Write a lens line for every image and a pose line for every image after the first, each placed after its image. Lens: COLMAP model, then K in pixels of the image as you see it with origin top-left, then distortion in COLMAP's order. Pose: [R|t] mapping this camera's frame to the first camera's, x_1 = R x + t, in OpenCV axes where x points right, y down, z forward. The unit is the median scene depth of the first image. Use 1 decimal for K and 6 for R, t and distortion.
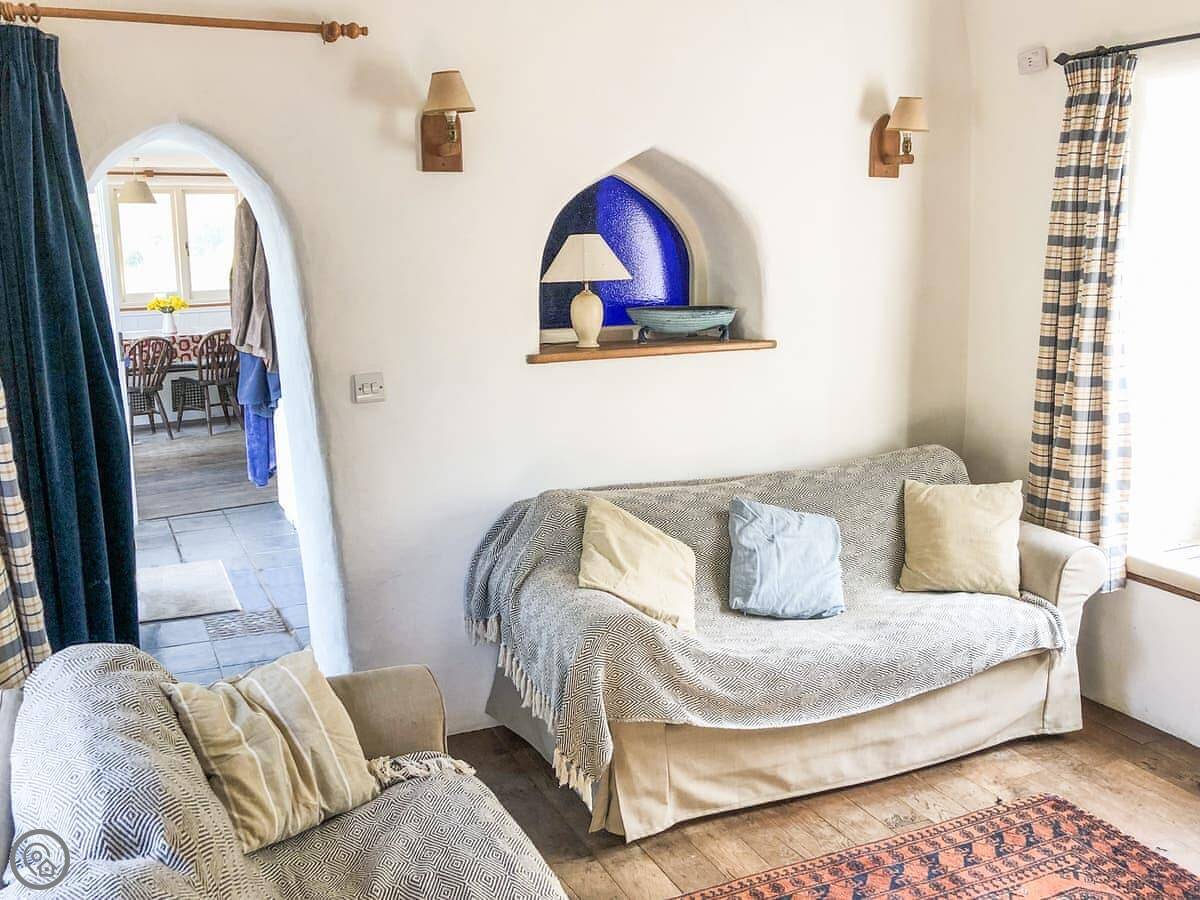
lens RADIAL K [[1058.8, 0, 600.0], [0, 1058.8, 450.0], [0, 0, 1]] dist [-0.001554, -0.018114]
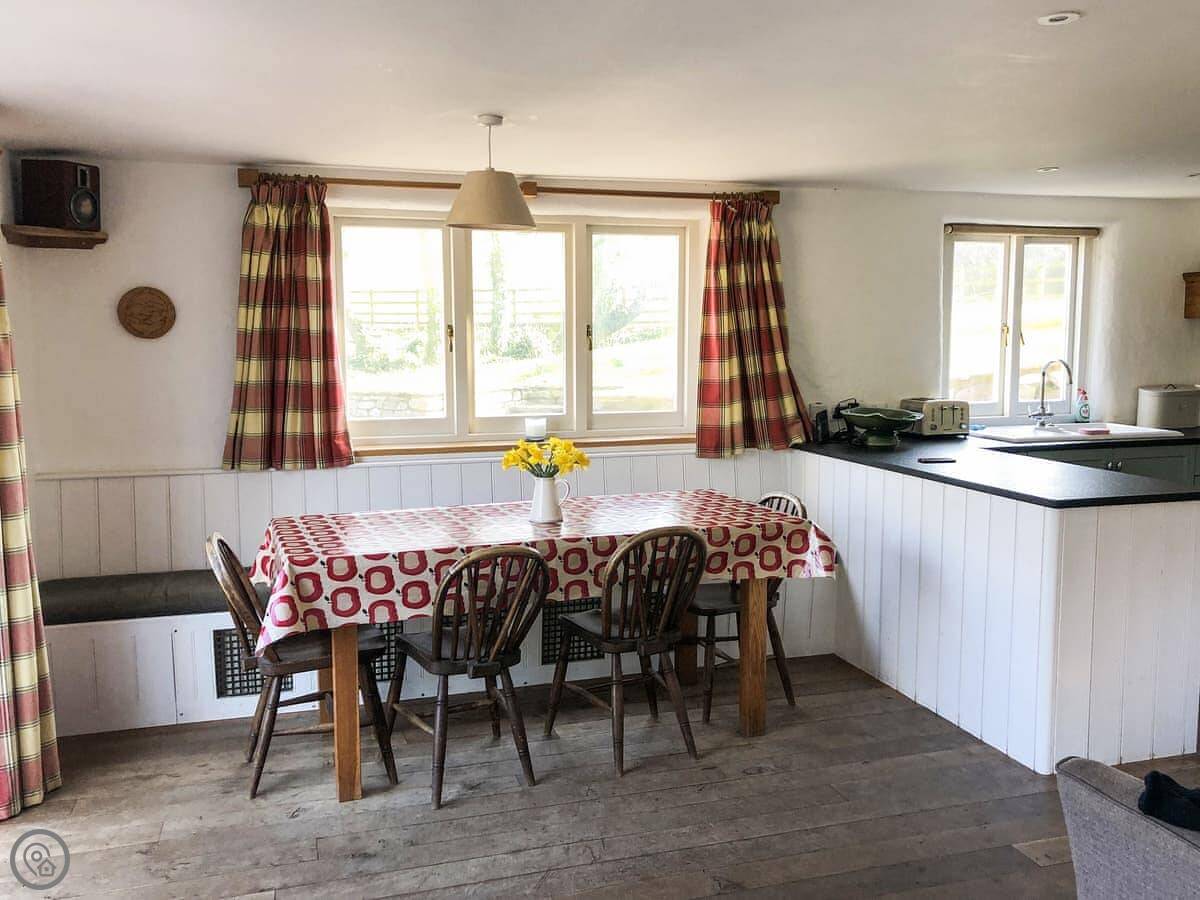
lens RADIAL K [[1058.8, 0, 600.0], [0, 1058.8, 450.0], [0, 0, 1]] dist [-0.001554, -0.018114]
pose [[0.941381, 0.034944, -0.335531, -0.245288], [-0.062338, 0.995511, -0.071220, -0.112581], [0.331536, 0.087962, 0.939333, 0.608110]]
